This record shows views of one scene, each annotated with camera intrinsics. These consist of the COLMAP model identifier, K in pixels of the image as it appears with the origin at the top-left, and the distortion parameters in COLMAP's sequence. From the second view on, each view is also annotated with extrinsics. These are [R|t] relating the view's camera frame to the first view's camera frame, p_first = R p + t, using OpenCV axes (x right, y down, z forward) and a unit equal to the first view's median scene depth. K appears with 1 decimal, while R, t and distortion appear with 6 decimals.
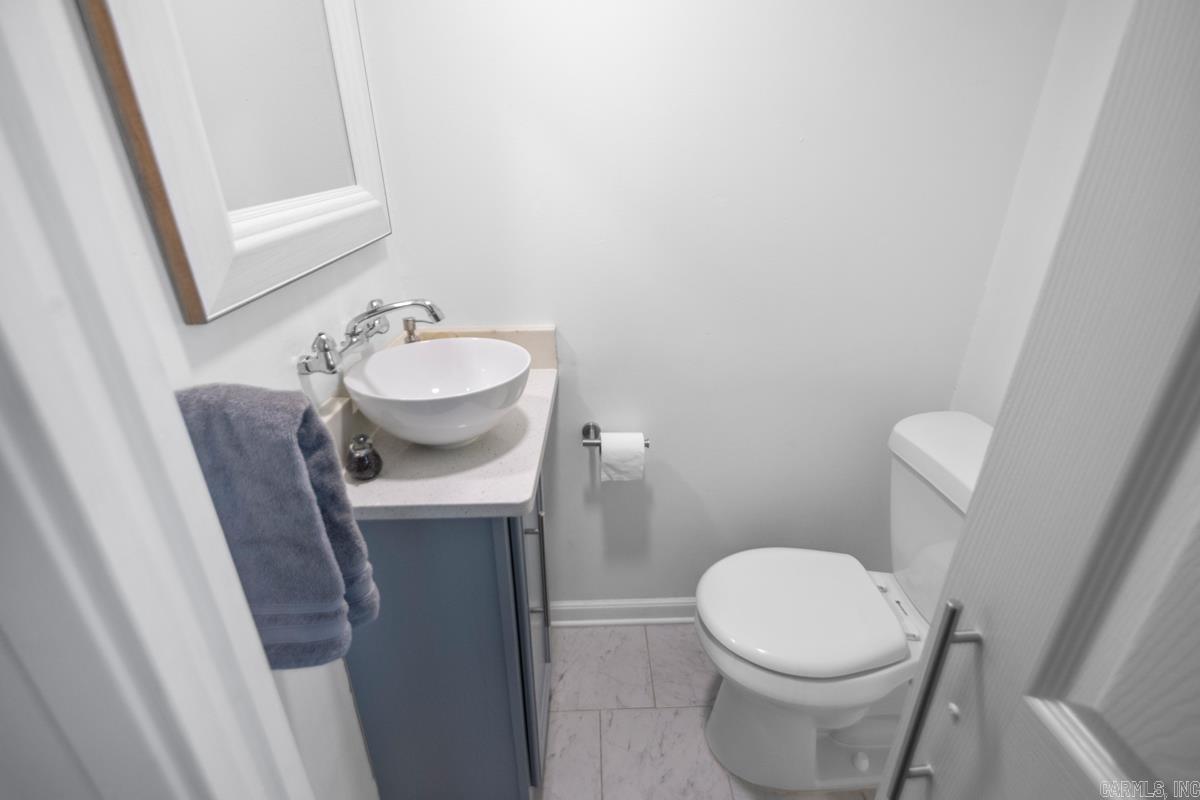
lens RADIAL K [[551.1, 0, 625.6], [0, 551.1, 400.6], [0, 0, 1]] dist [0.019692, -0.017830]
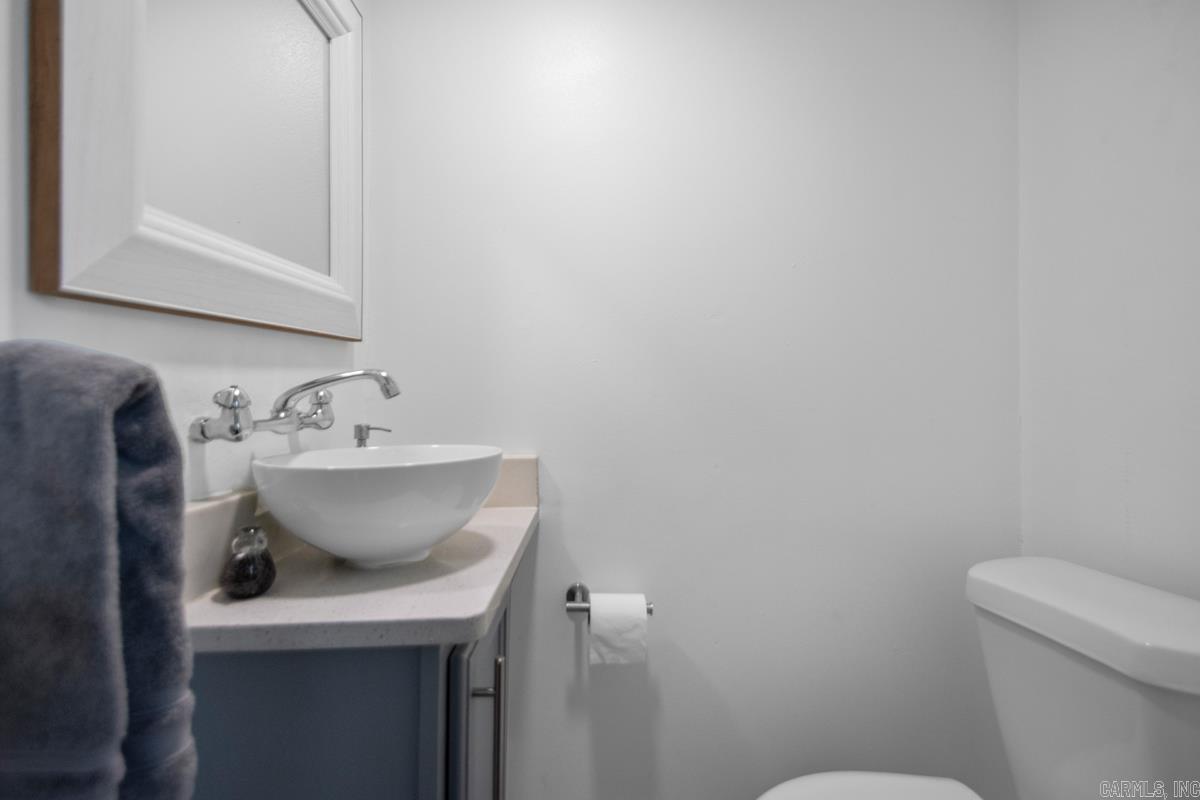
lens RADIAL K [[551.1, 0, 625.6], [0, 551.1, 400.6], [0, 0, 1]] dist [0.019692, -0.017830]
pose [[0.999795, -0.003800, 0.019902, -0.013978], [0.011933, 0.904243, -0.426851, 0.213816], [-0.016374, 0.427001, 0.904103, 0.267343]]
